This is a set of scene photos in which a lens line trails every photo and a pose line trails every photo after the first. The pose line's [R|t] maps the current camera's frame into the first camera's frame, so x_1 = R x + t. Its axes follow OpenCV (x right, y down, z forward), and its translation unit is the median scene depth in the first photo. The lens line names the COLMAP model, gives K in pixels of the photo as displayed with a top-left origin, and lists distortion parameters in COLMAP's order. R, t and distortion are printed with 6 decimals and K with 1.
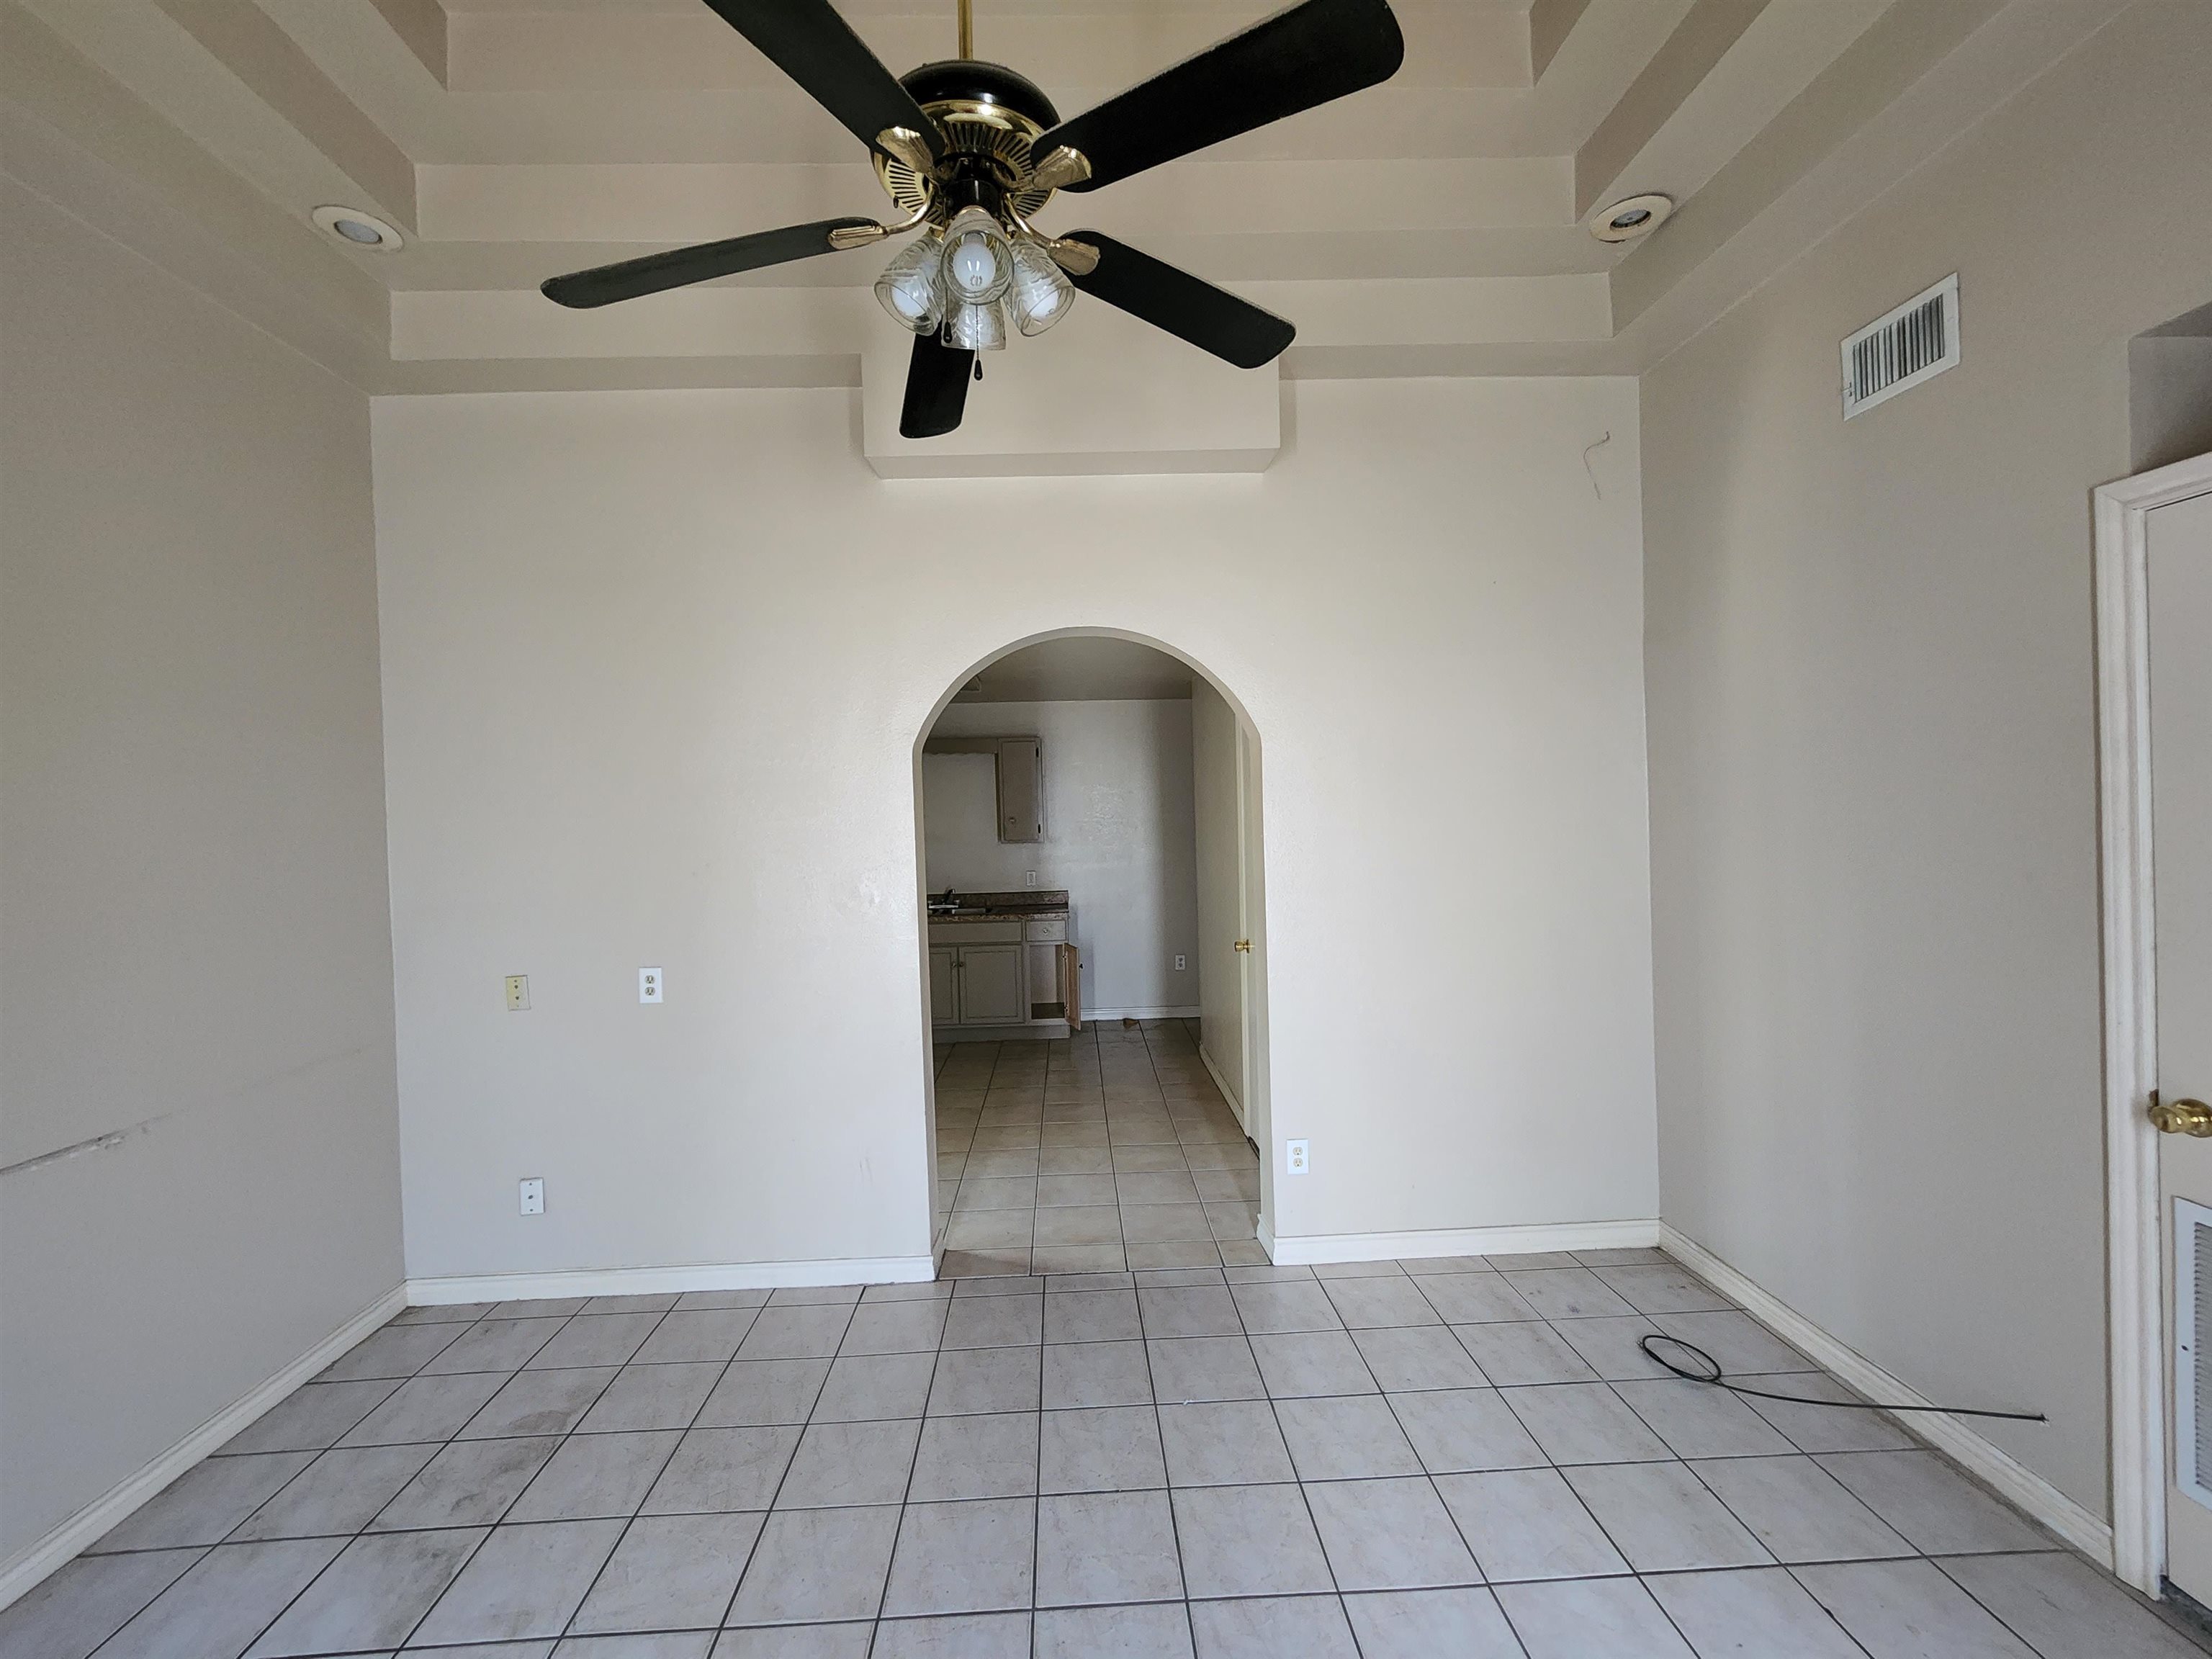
lens RADIAL K [[911.7, 0, 1106.0], [0, 911.7, 829.5], [0, 0, 1]] dist [-0.000019, -0.000110]
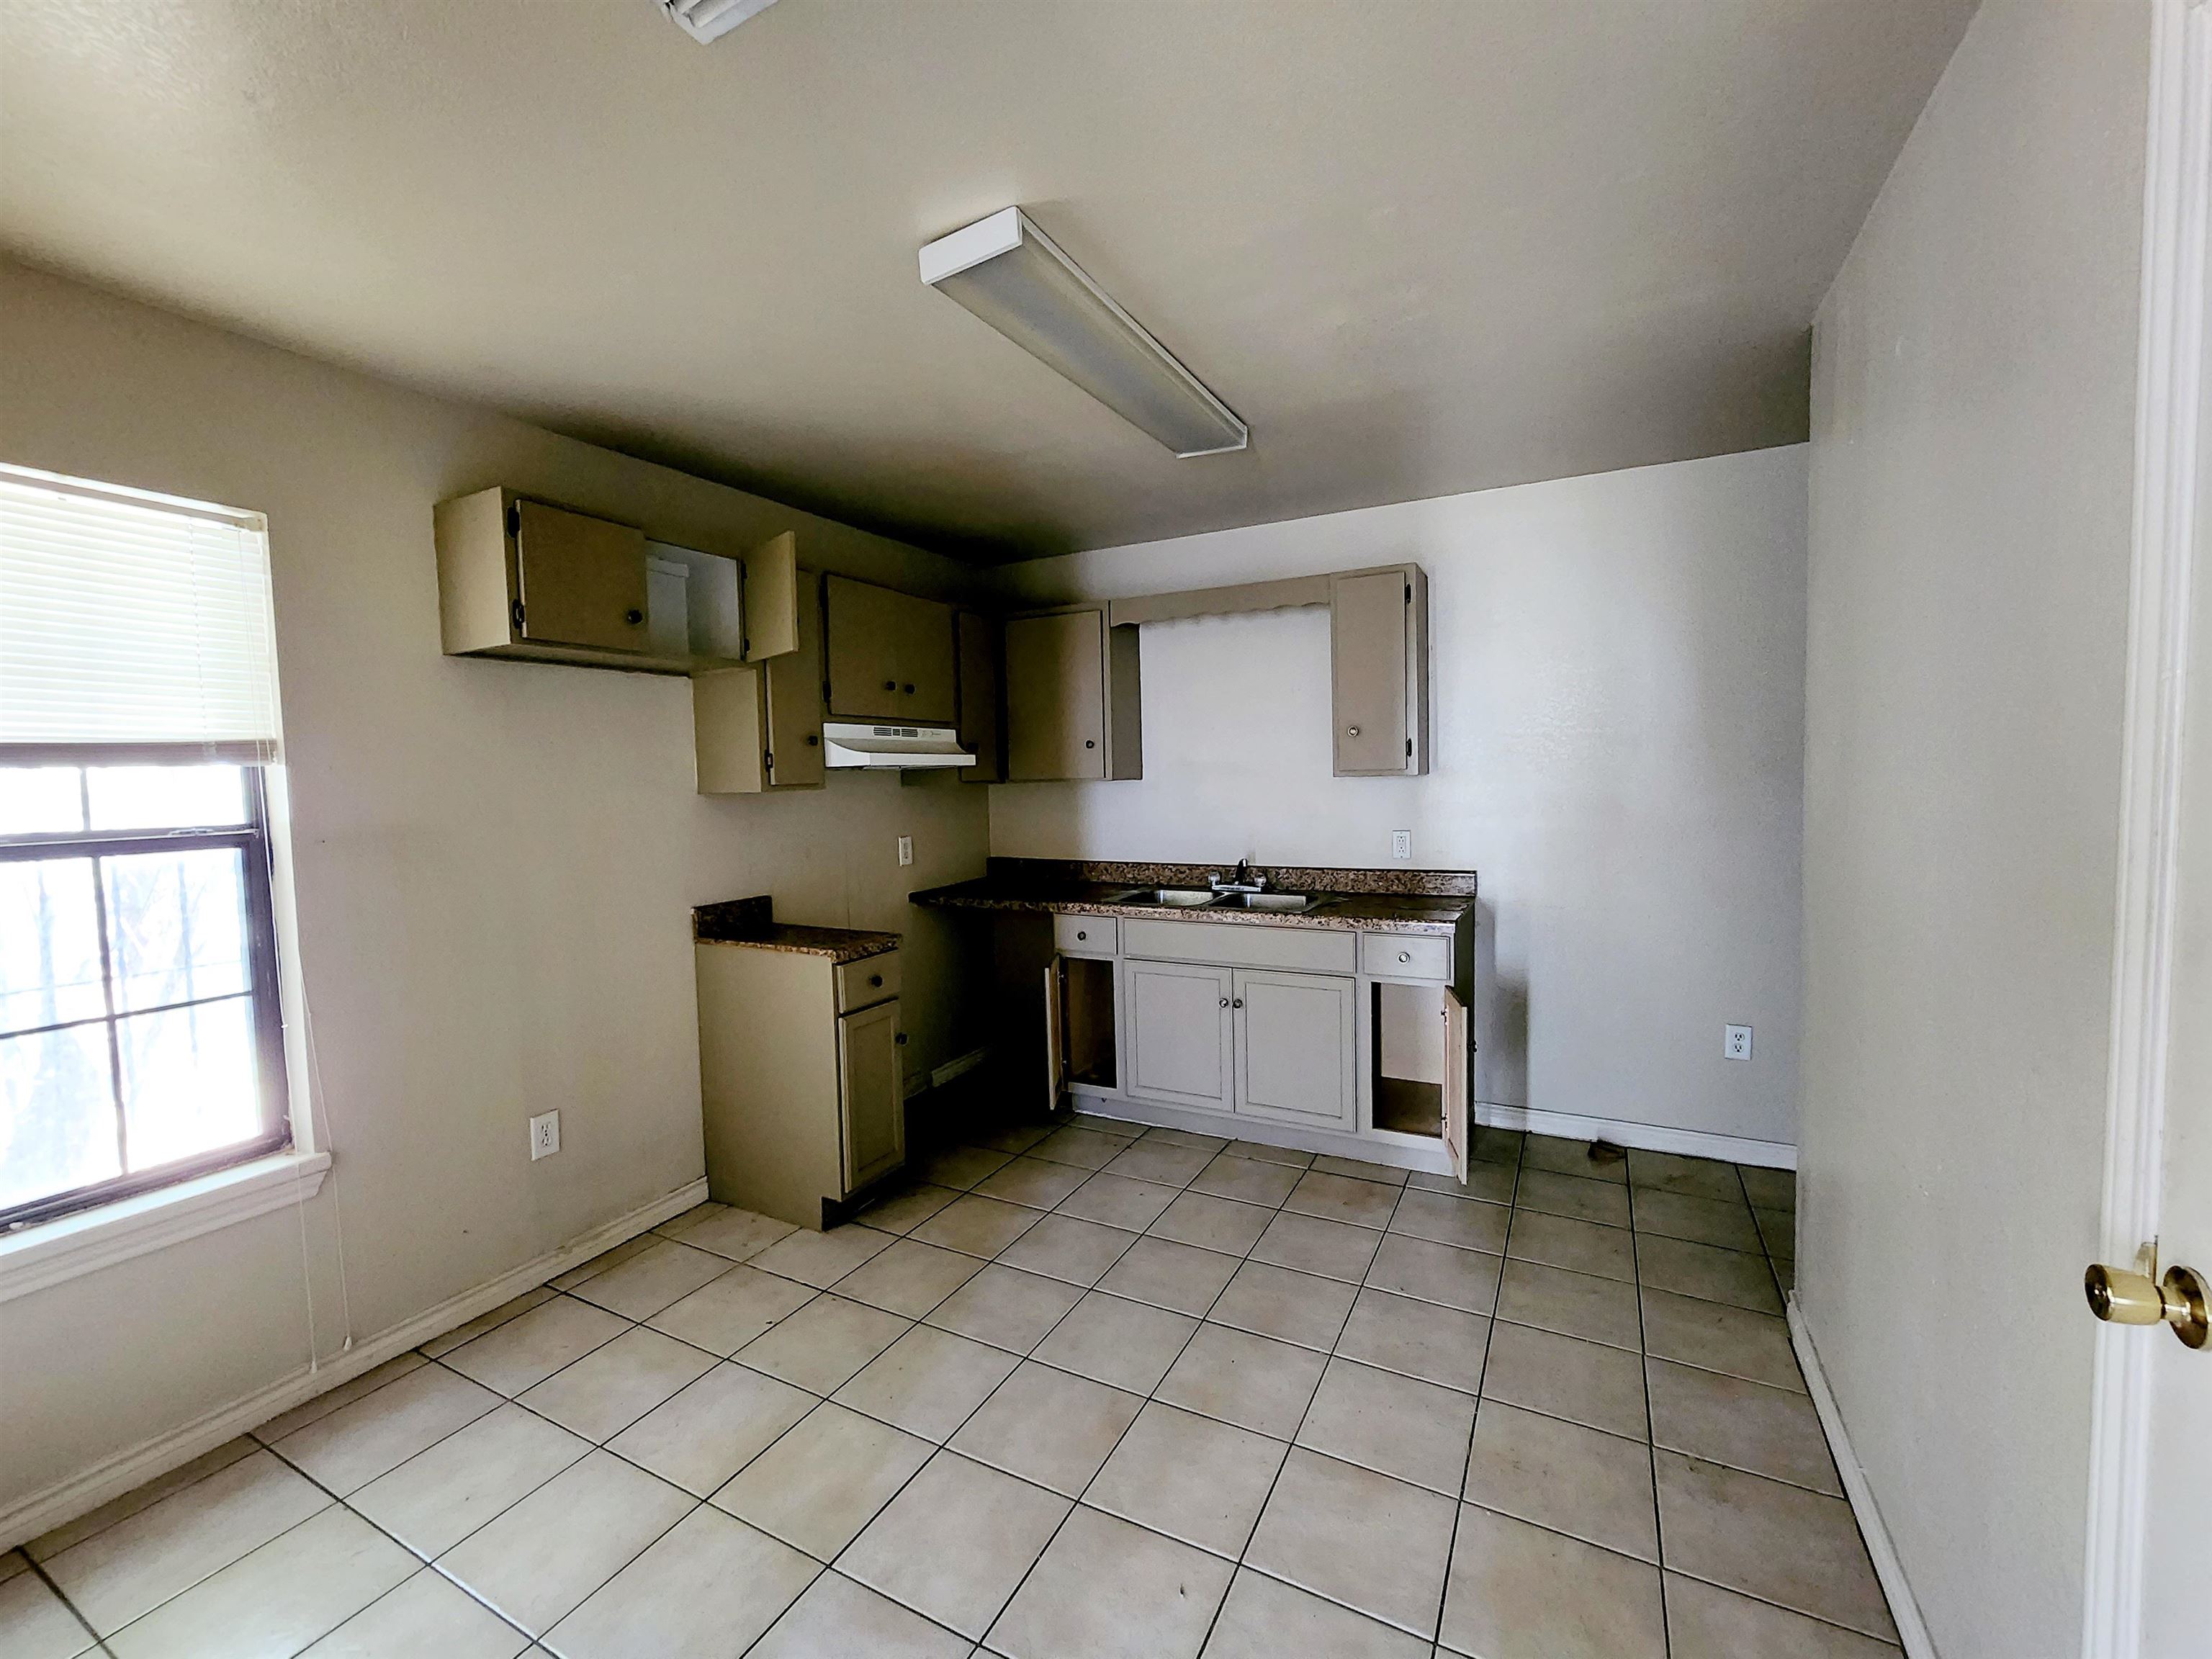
lens RADIAL K [[911.7, 0, 1106.0], [0, 911.7, 829.5], [0, 0, 1]] dist [-0.000019, -0.000110]
pose [[0.857074, 0.031634, -0.514221, 0.042153], [-0.000140, 0.998127, 0.061169, 0.013262], [0.515193, -0.052354, 0.855474, 0.472865]]
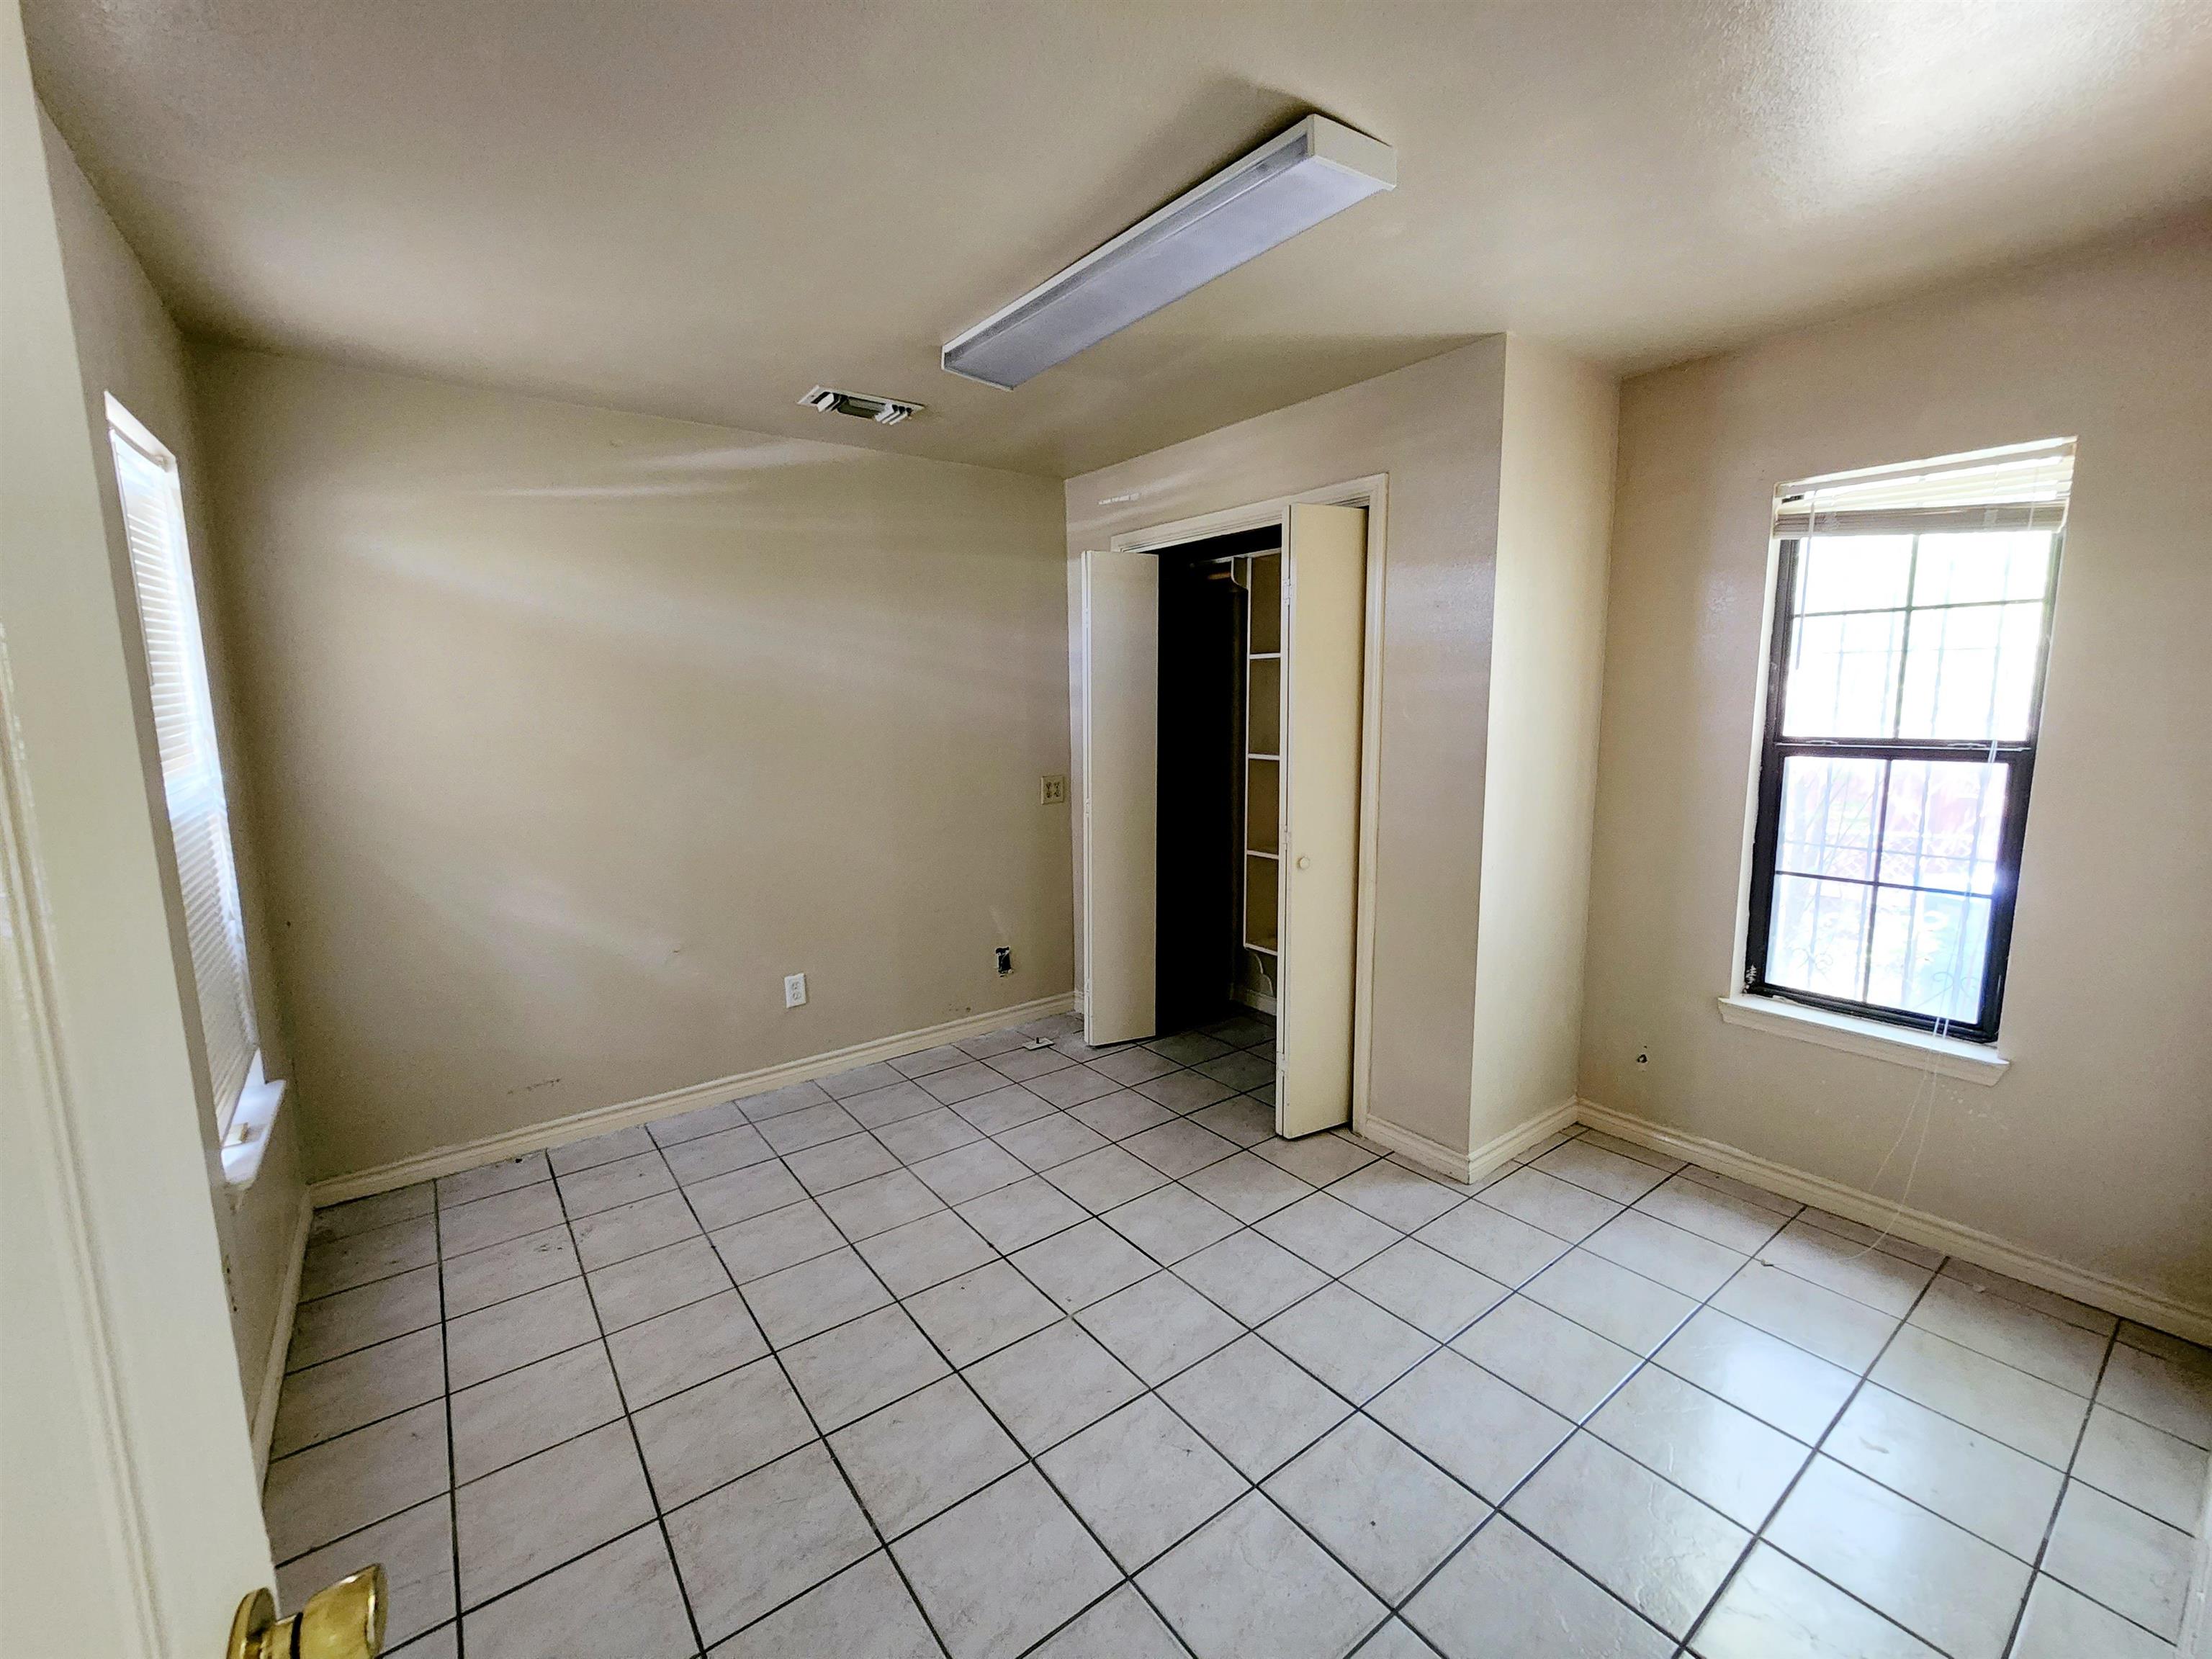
lens RADIAL K [[911.7, 0, 1106.0], [0, 911.7, 829.5], [0, 0, 1]] dist [-0.000019, -0.000110]
pose [[-0.824582, 0.116071, -0.553707, 0.209072], [0.027908, 0.985881, 0.165106, -0.035172], [0.565054, 0.120690, -0.816179, 1.104075]]
